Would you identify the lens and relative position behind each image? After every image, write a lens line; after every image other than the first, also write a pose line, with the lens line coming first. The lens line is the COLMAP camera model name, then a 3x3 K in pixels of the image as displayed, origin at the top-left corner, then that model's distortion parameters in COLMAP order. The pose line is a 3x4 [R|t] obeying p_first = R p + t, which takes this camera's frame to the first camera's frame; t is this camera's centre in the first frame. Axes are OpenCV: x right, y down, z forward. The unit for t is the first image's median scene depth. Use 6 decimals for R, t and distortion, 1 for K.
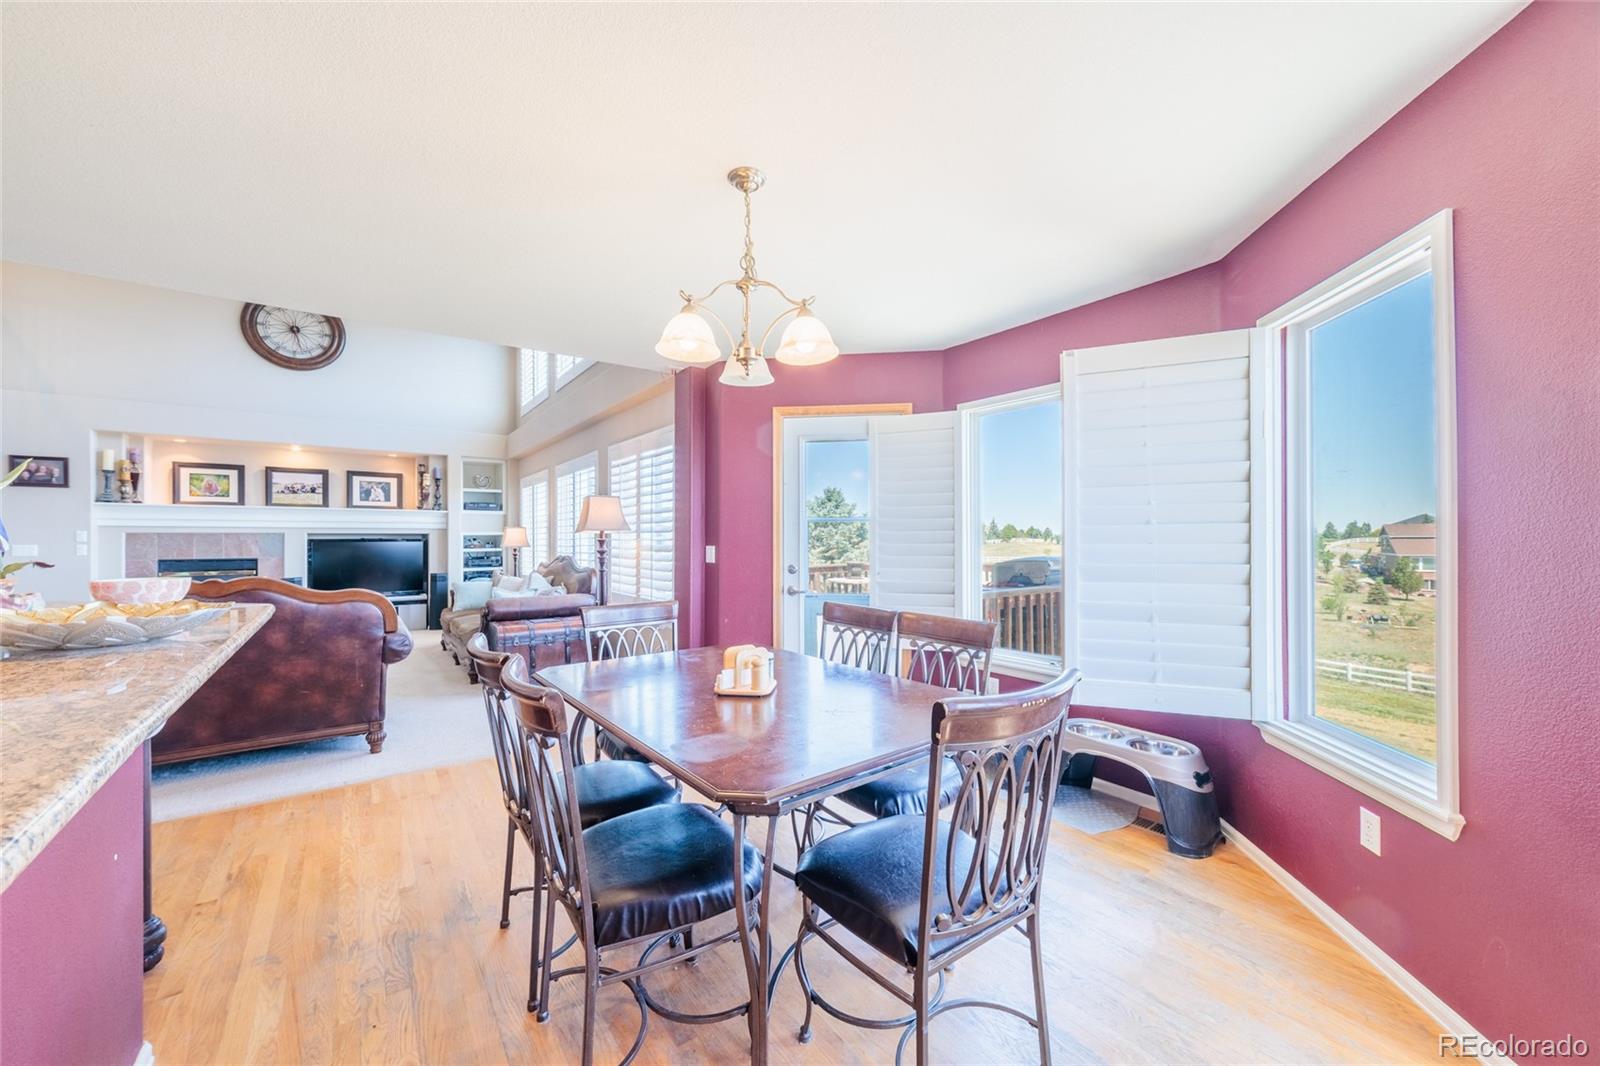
lens RADIAL K [[599.0, 0, 794.2], [0, 599.0, 539.3], [0, 0, 1]] dist [-0.004804, 0.003241]
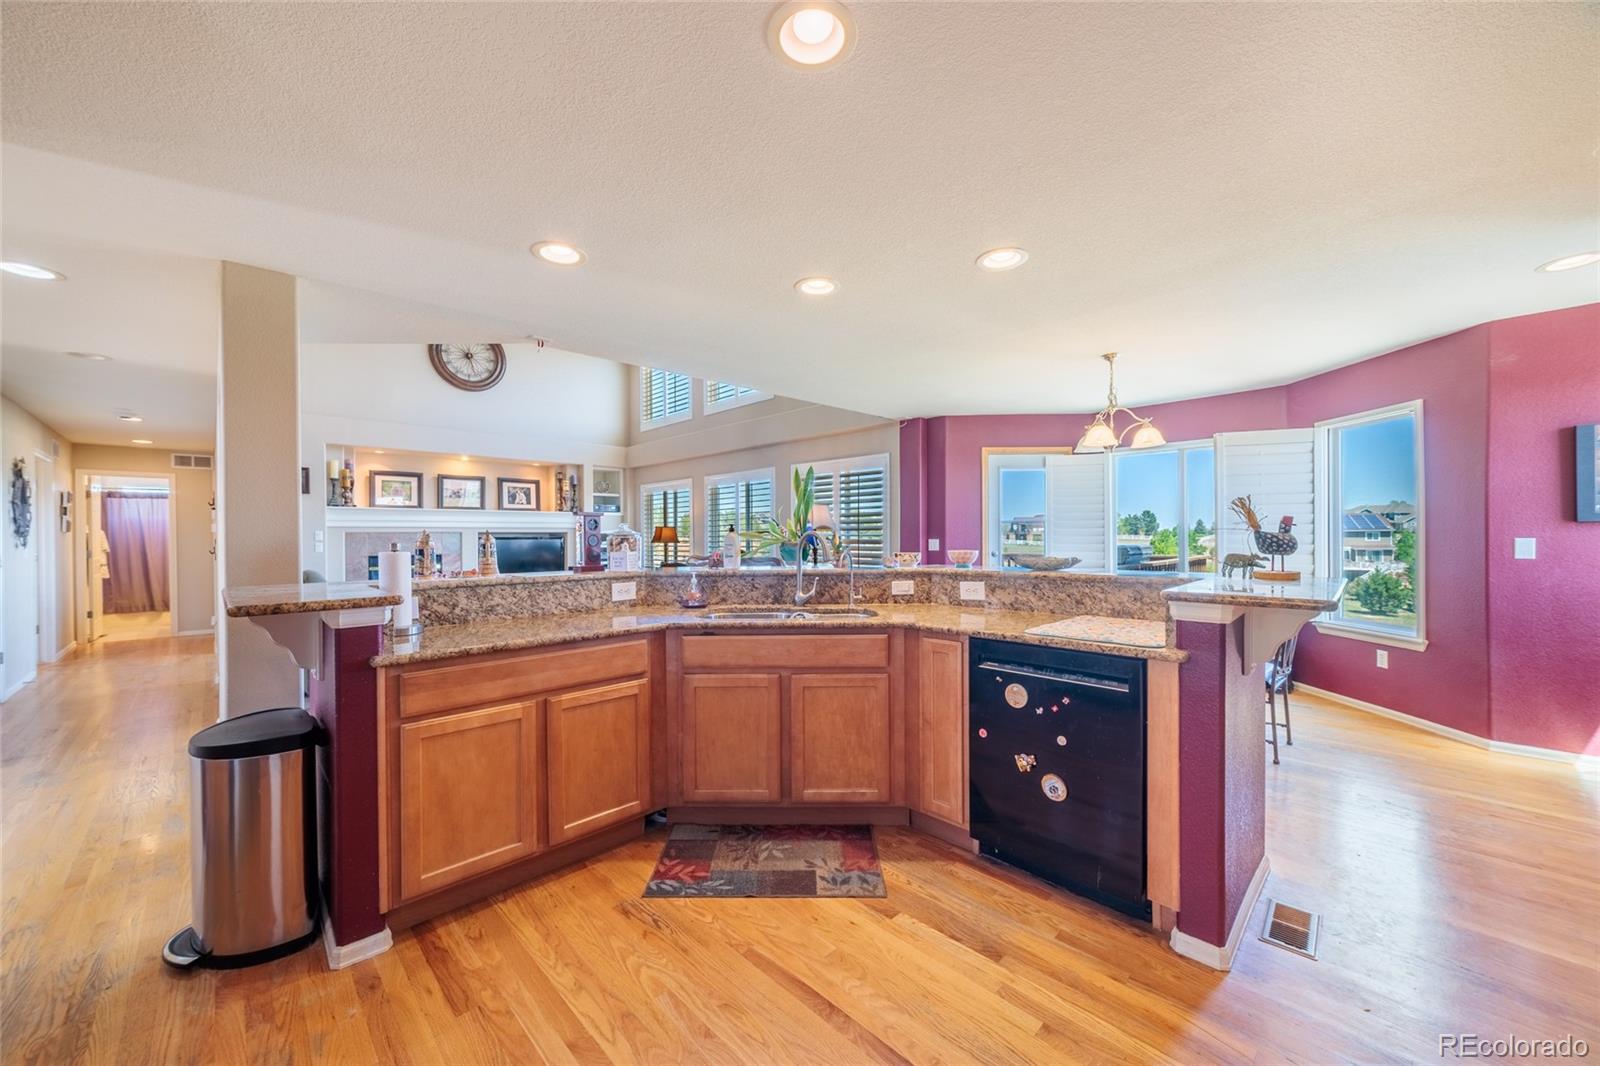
lens RADIAL K [[599.0, 0, 791.9], [0, 599.0, 540.4], [0, 0, 1]] dist [-0.004804, 0.003241]
pose [[0.990534, -0.006332, 0.137122, -0.378796], [0.005587, 0.999967, 0.005818, 0.001826], [-0.137155, -0.004996, 0.990537, -0.227876]]
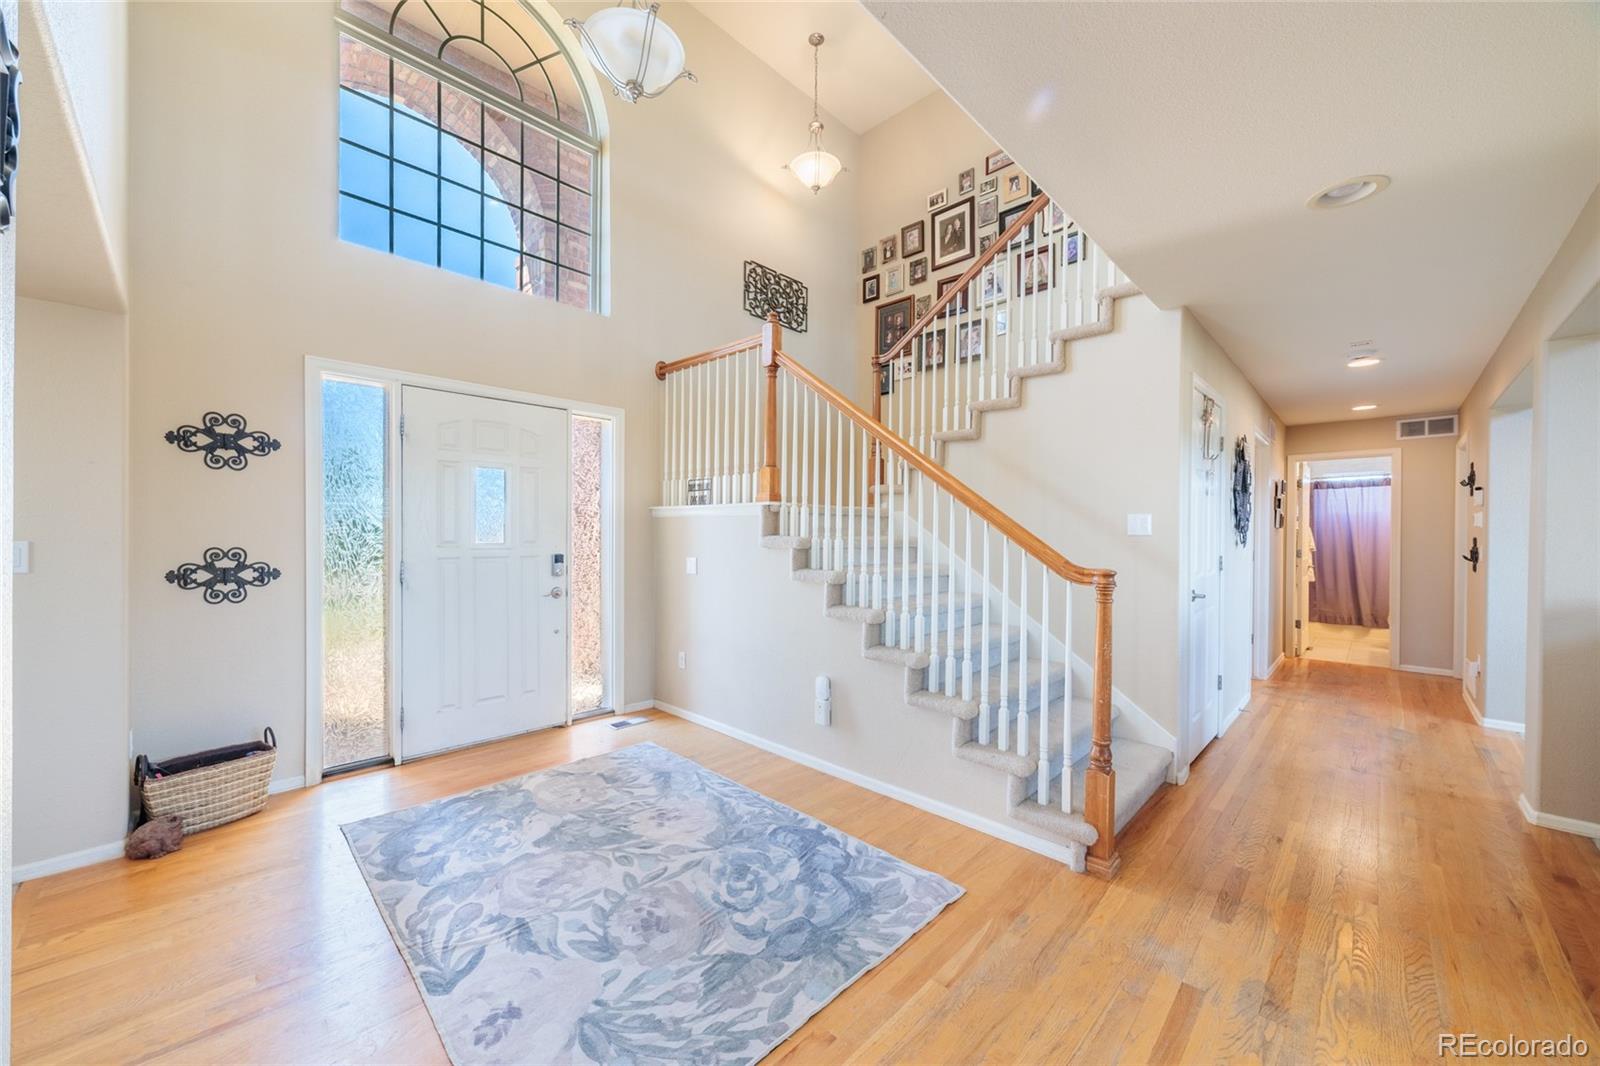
lens RADIAL K [[599.0, 0, 797.7], [0, 599.0, 539.5], [0, 0, 1]] dist [-0.004804, 0.003241]
pose [[0.161821, 0.009376, -0.986776, -0.668866], [-0.007386, 0.999938, 0.008290, 0.001833], [0.986792, 0.005947, 0.161881, 0.068487]]
